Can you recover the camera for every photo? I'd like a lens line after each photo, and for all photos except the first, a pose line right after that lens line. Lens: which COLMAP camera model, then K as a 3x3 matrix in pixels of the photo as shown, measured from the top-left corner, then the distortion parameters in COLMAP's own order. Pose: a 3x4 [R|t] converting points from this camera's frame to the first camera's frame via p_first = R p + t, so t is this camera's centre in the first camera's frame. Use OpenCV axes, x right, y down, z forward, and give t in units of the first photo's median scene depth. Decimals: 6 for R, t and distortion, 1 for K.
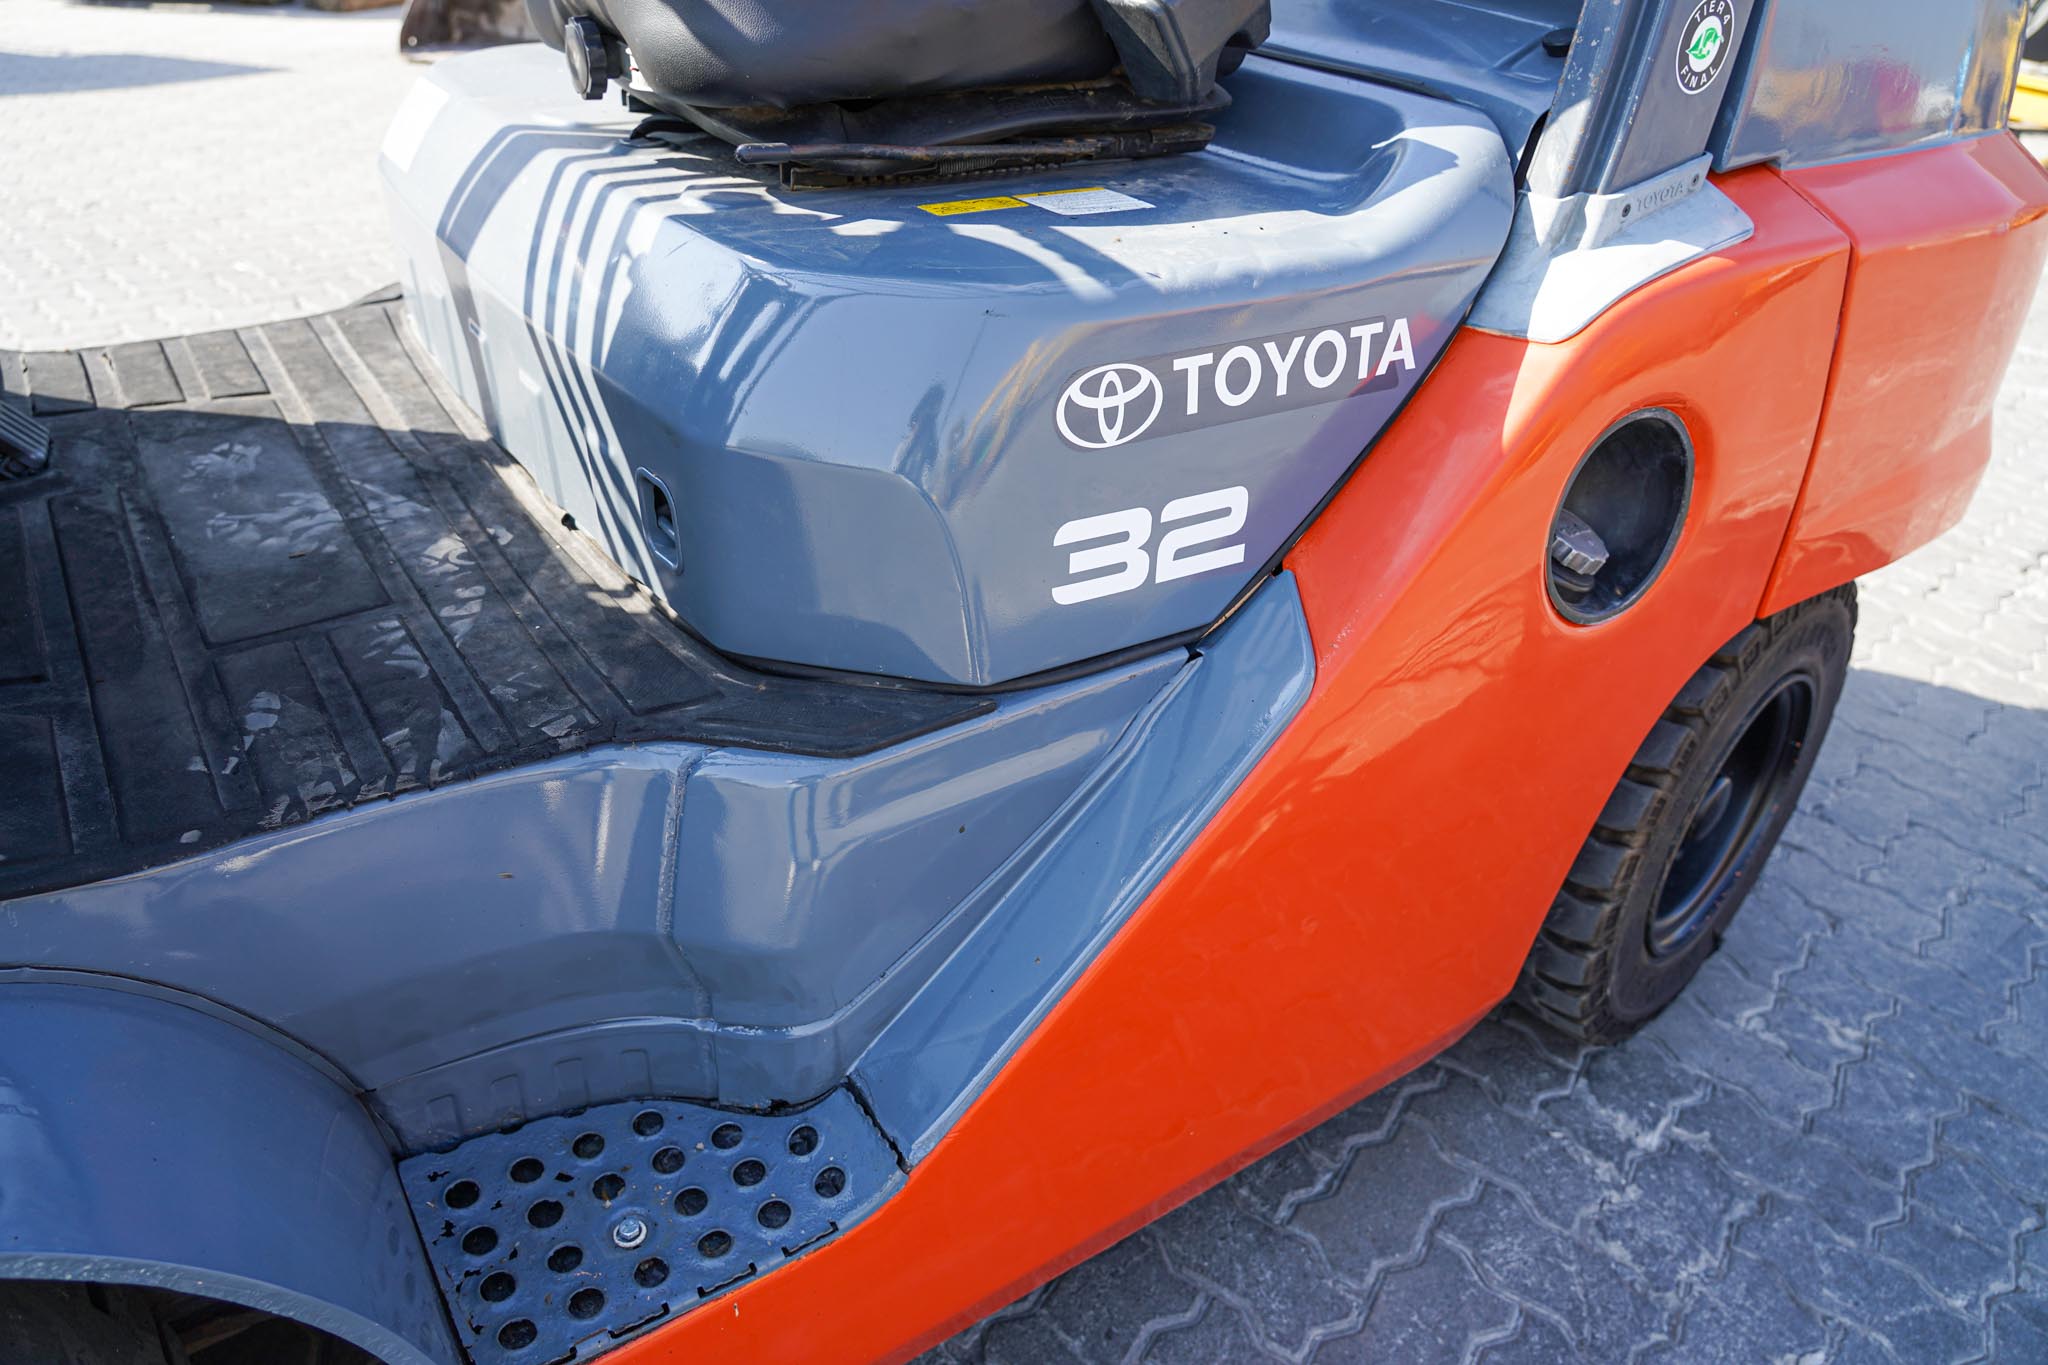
lens RADIAL K [[1385.9, 0, 1022.3], [0, 1385.9, 671.6], [0, 0, 1]] dist [-0.035063, 0.020173]
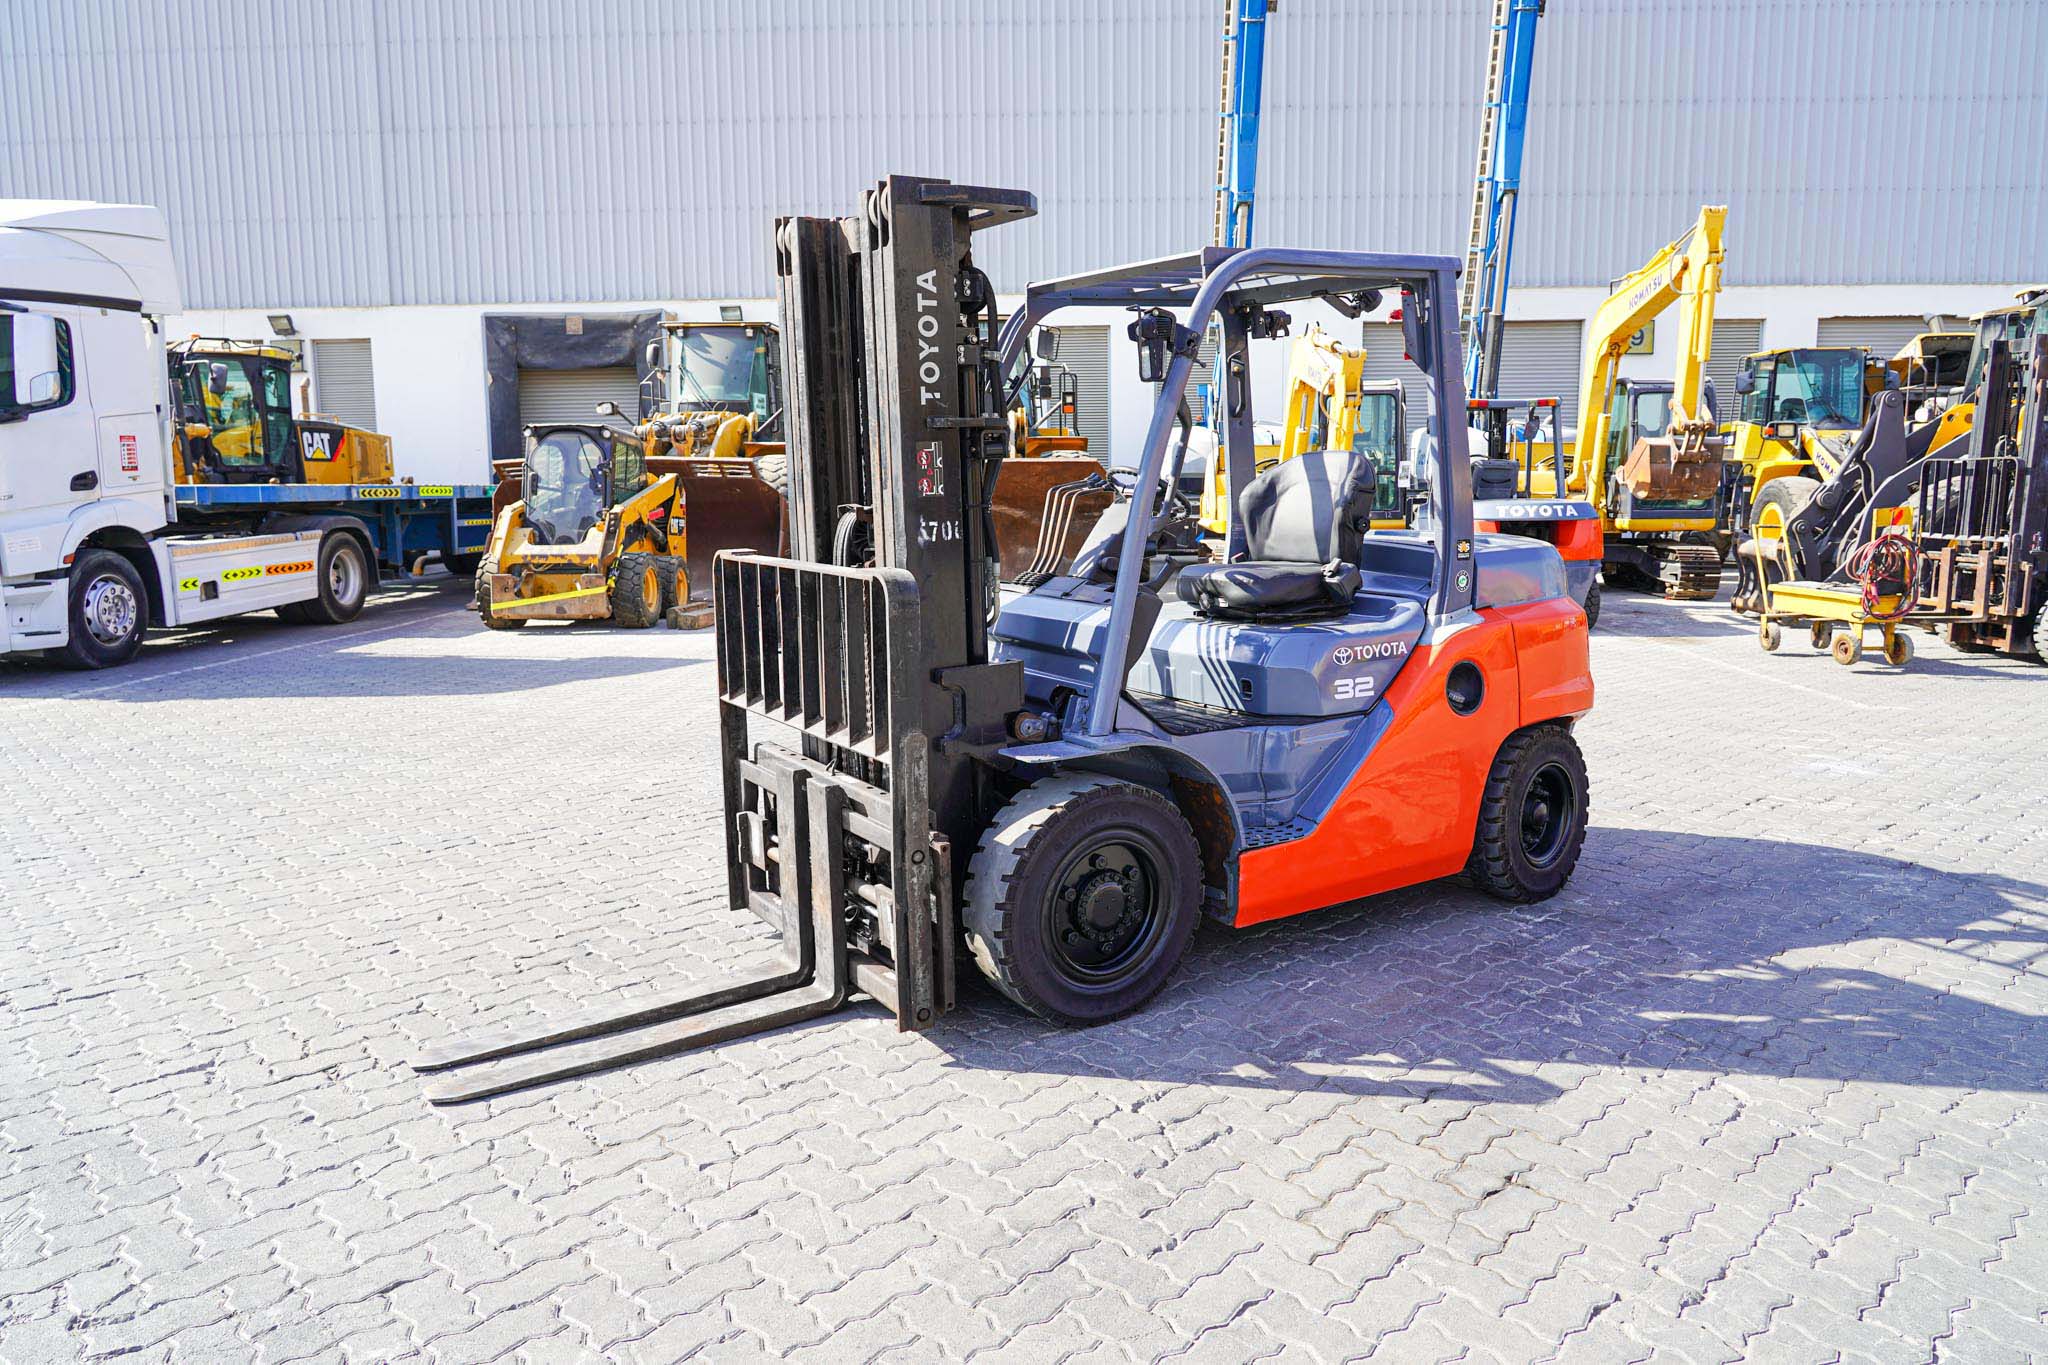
lens RADIAL K [[1383.3, 0, 1022.8], [0, 1383.3, 671.0], [0, 0, 1]] dist [-0.034117, 0.018893]
pose [[0.997141, -0.064816, -0.038831, -0.804650], [0.044407, 0.918524, -0.392864, 1.577880], [0.061131, 0.390016, 0.918777, -3.235114]]
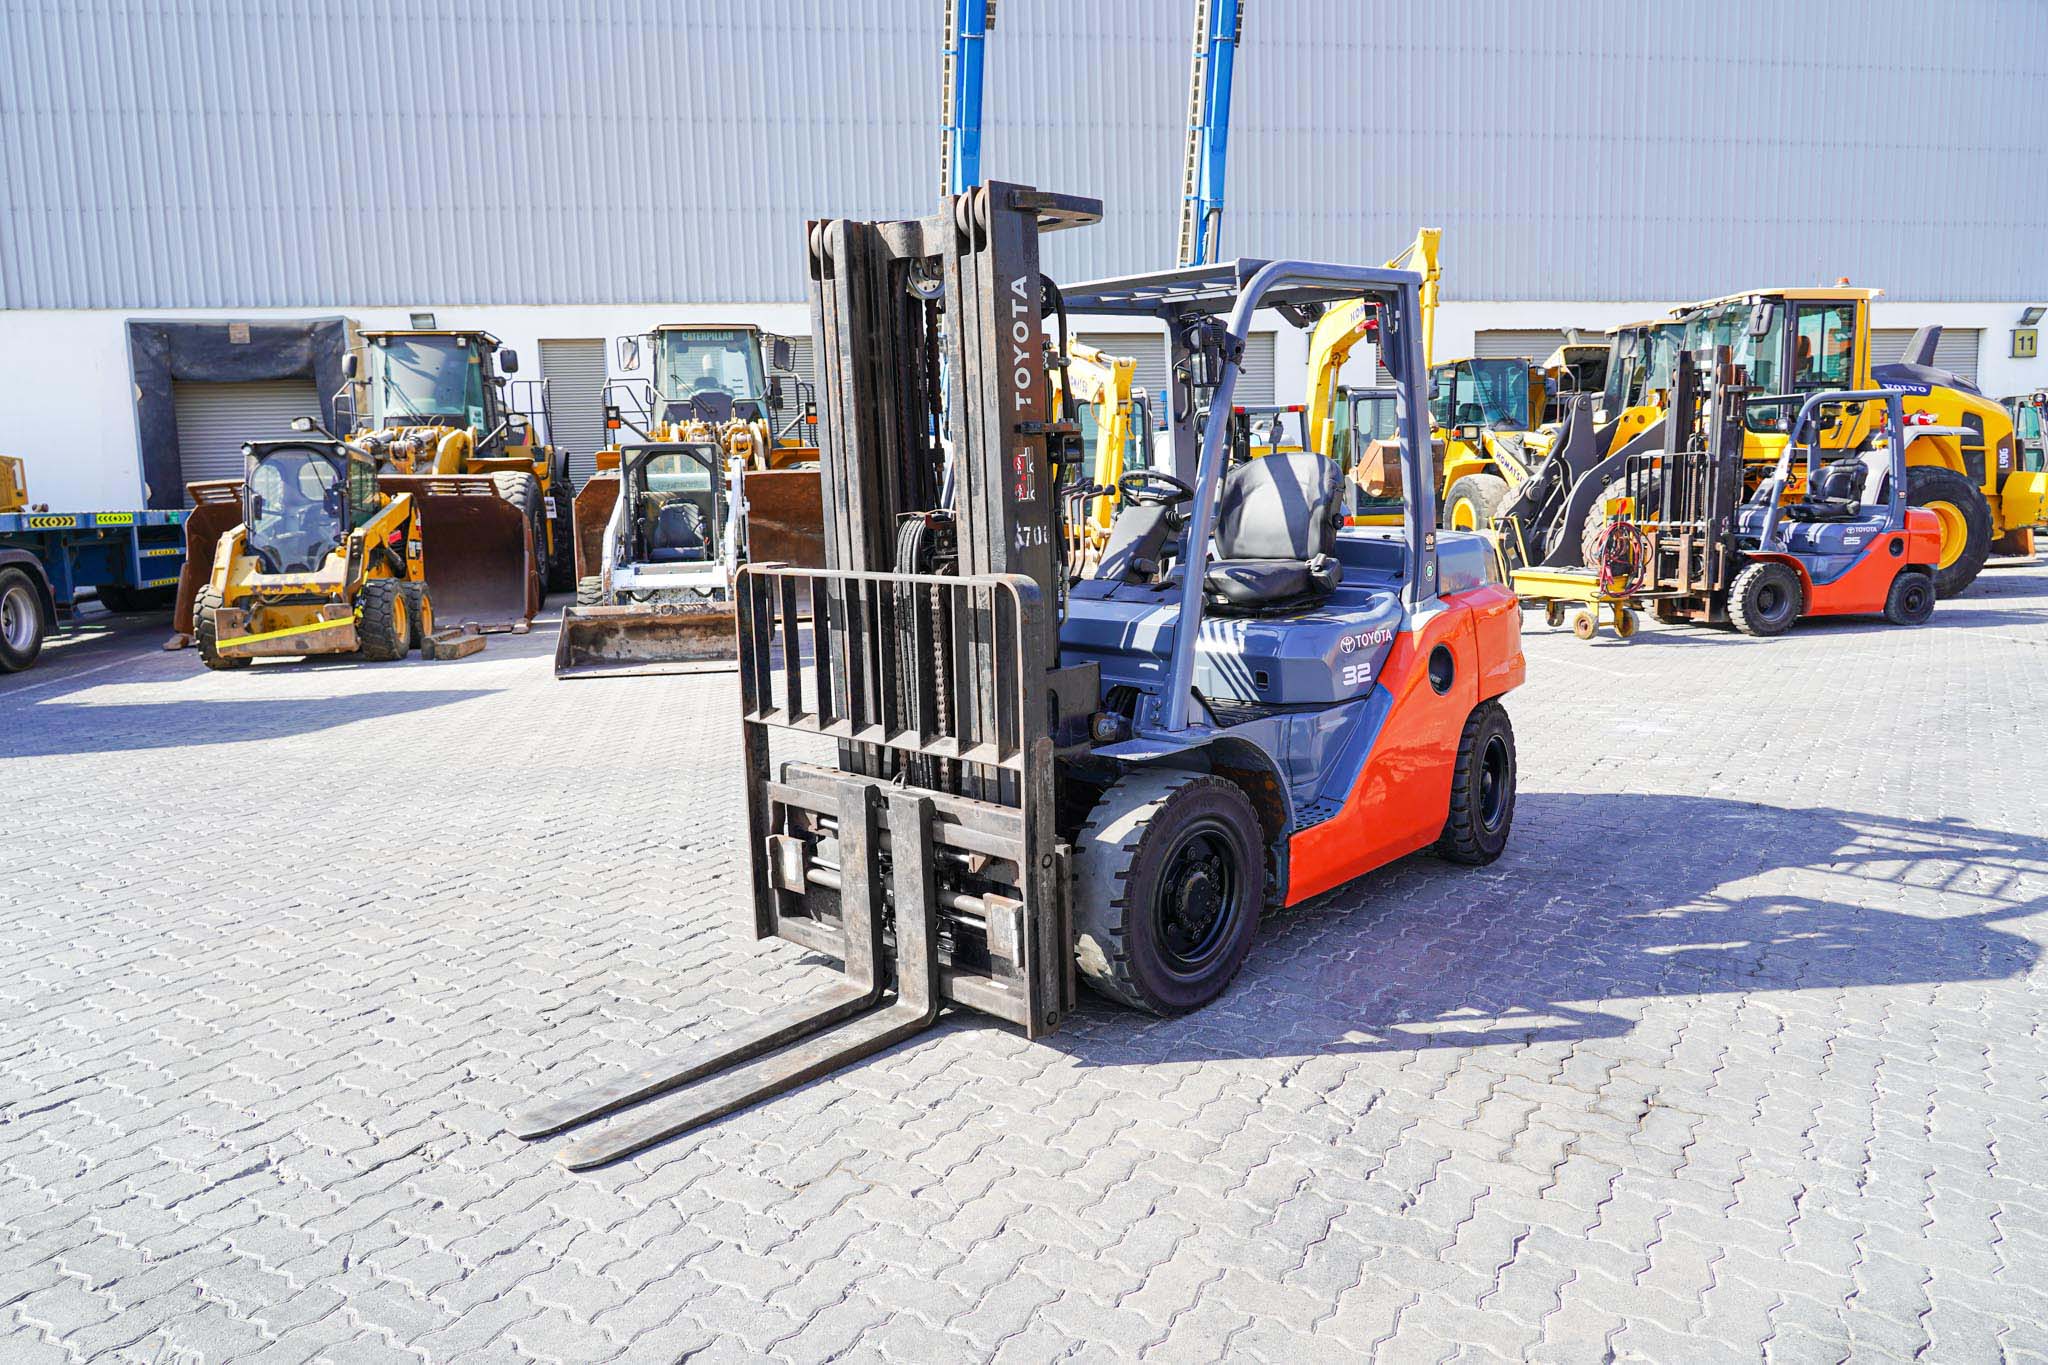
lens RADIAL K [[1385.9, 0, 1022.3], [0, 1385.9, 671.6], [0, 0, 1]] dist [-0.035063, 0.020173]
pose [[0.974397, -0.115452, 0.192929, -1.963194], [0.181682, 0.909808, -0.373150, 1.482114], [-0.132447, 0.398648, 0.907490, -3.222169]]
